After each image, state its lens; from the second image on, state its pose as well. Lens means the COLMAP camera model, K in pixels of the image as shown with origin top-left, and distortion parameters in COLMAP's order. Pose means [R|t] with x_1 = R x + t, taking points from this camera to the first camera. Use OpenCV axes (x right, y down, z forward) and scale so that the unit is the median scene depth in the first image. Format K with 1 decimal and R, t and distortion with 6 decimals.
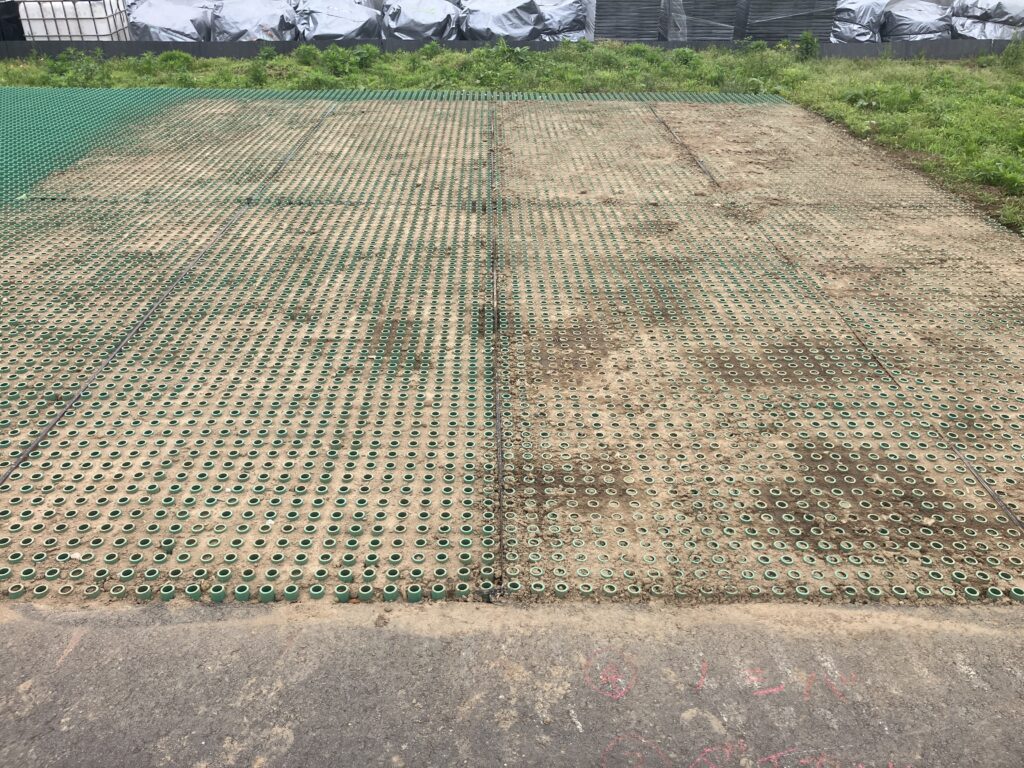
lens RADIAL K [[836.6, 0, 512.4], [0, 836.6, 375.1], [0, 0, 1]] dist [0.042409, -0.043493]
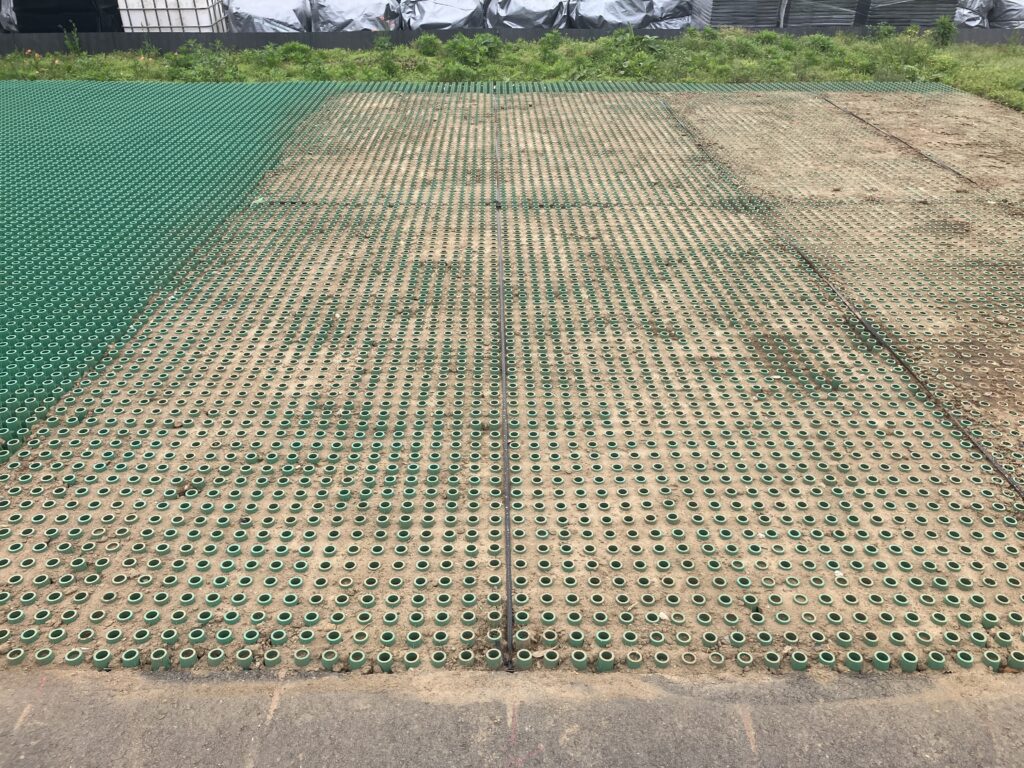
lens RADIAL K [[836.6, 0, 517.4], [0, 836.6, 392.0], [0, 0, 1]] dist [0.042409, -0.043493]
pose [[0.999973, -0.007264, 0.001165, -0.312587], [0.007227, 0.999542, 0.029377, -0.023893], [-0.001378, -0.029368, 0.999568, 0.052564]]
